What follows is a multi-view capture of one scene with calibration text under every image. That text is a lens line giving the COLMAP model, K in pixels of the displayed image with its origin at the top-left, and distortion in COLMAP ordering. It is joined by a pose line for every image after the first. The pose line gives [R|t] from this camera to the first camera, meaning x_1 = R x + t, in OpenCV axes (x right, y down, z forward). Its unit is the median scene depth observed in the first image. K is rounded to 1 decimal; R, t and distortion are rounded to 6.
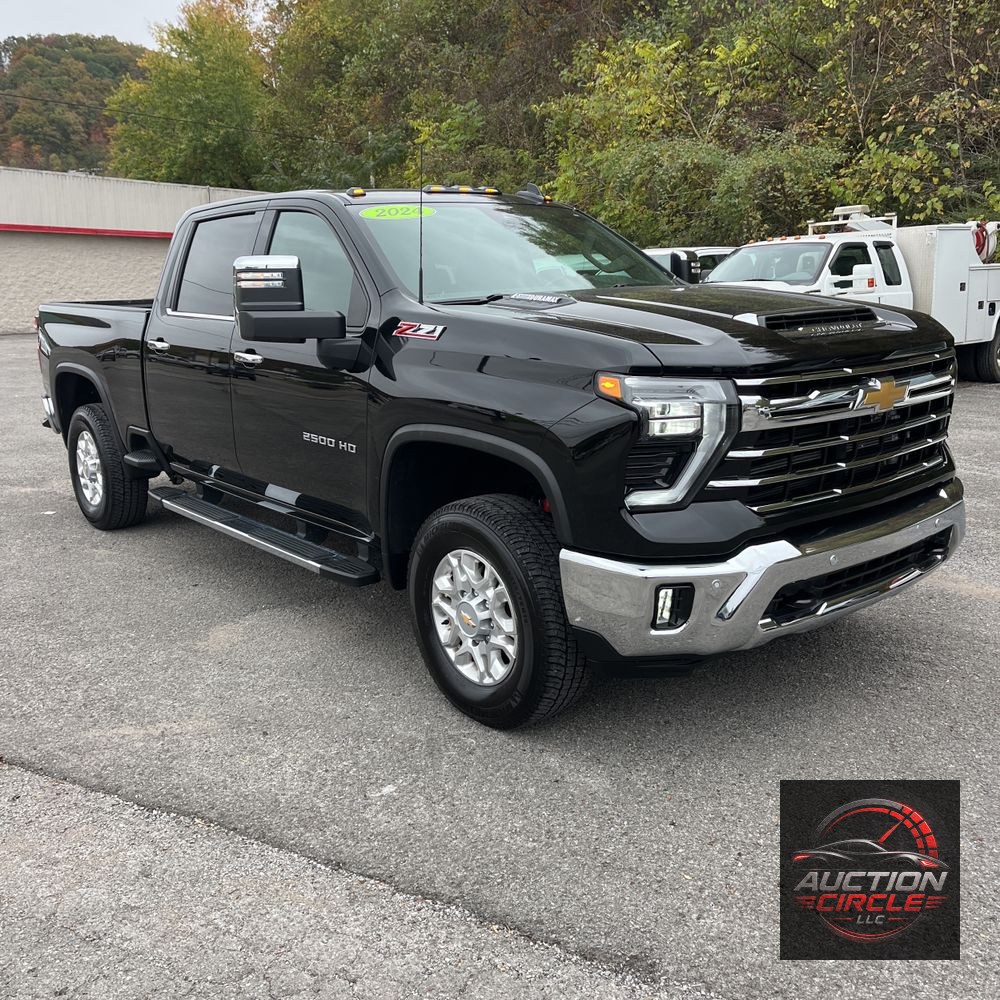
lens RADIAL K [[1018.1, 0, 502.8], [0, 1018.1, 504.2], [0, 0, 1]] dist [0.012880, 0.000000]
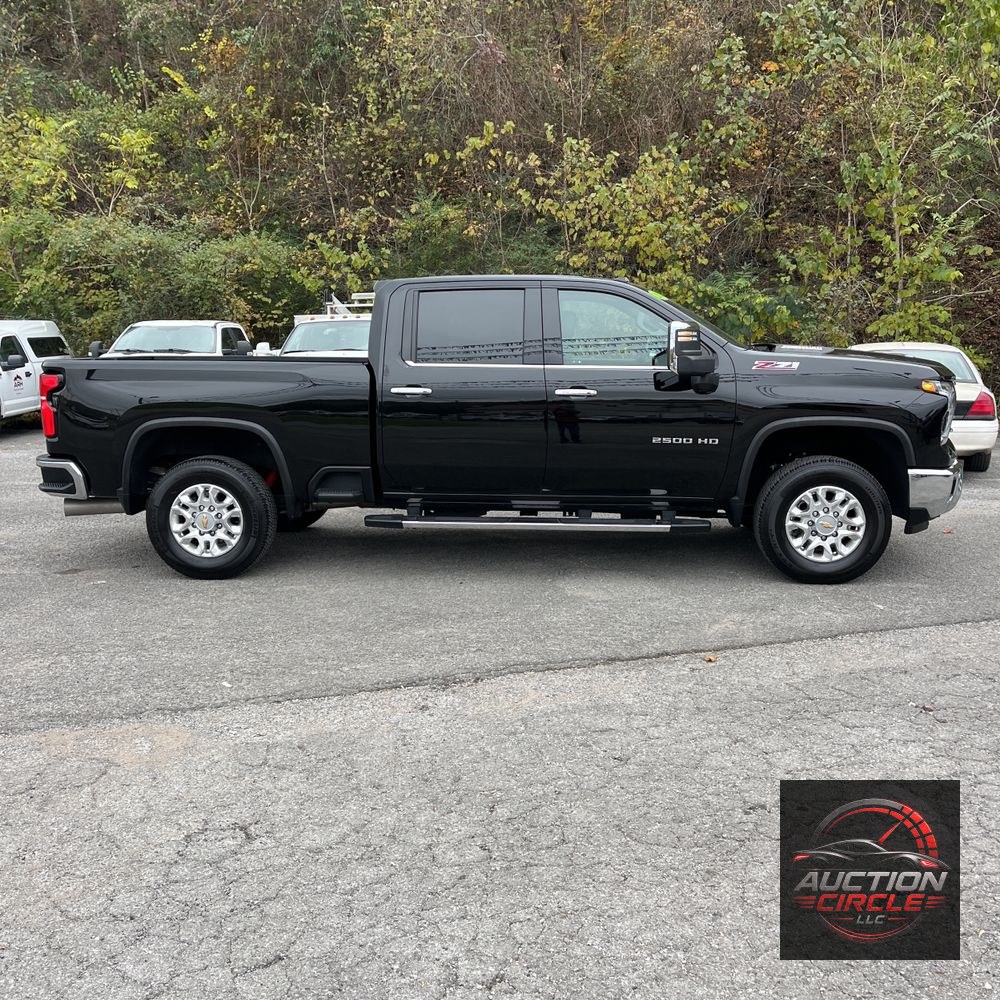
lens RADIAL K [[1018.1, 0, 501.7], [0, 1018.1, 495.1], [0, 0, 1]] dist [0.012880, 0.000000]
pose [[0.688430, -0.099686, 0.718419, -1.614907], [0.153115, 0.988162, -0.009608, -0.008701], [-0.708957, 0.116615, 0.695544, 0.154561]]
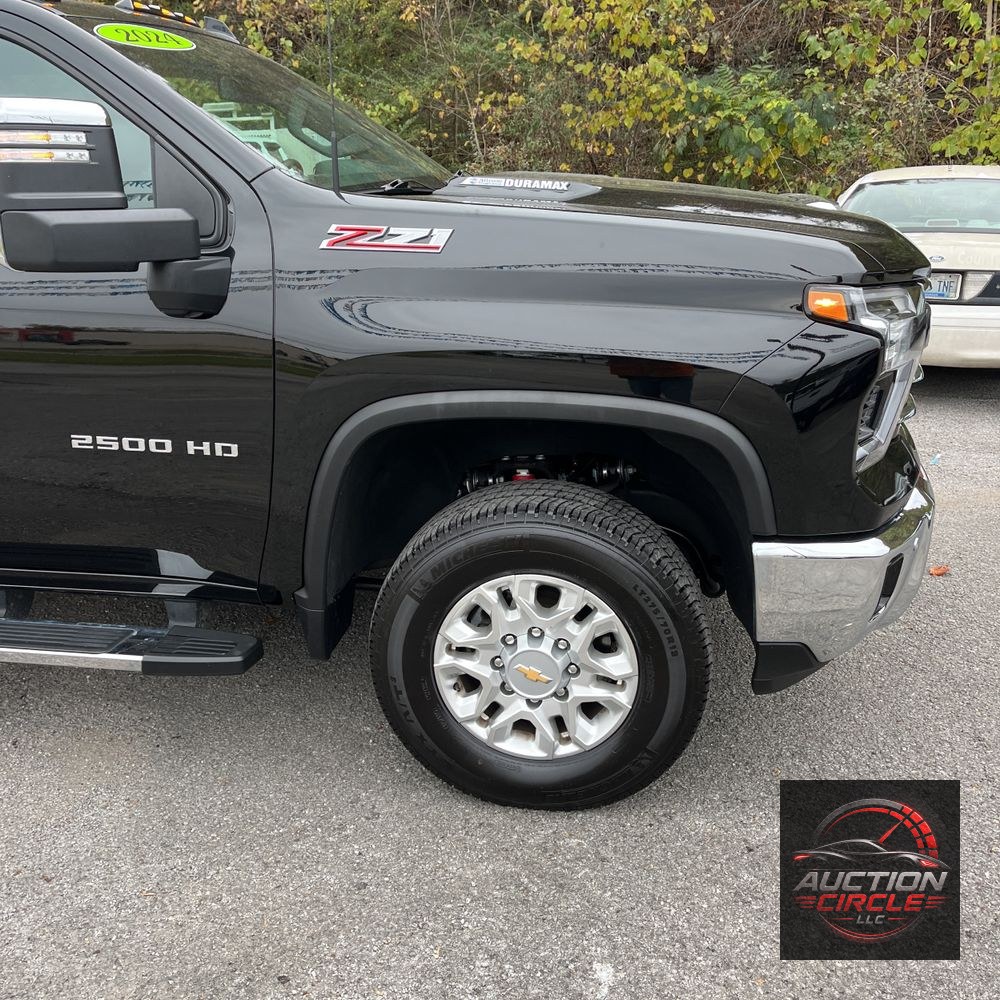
lens RADIAL K [[1018.1, 0, 501.0], [0, 1018.1, 505.1], [0, 0, 1]] dist [0.012880, 0.000000]
pose [[0.746312, -0.203775, 0.633636, -0.432712], [0.143535, 0.978856, 0.145737, -0.092184], [-0.649936, -0.017816, 0.759780, 0.485720]]
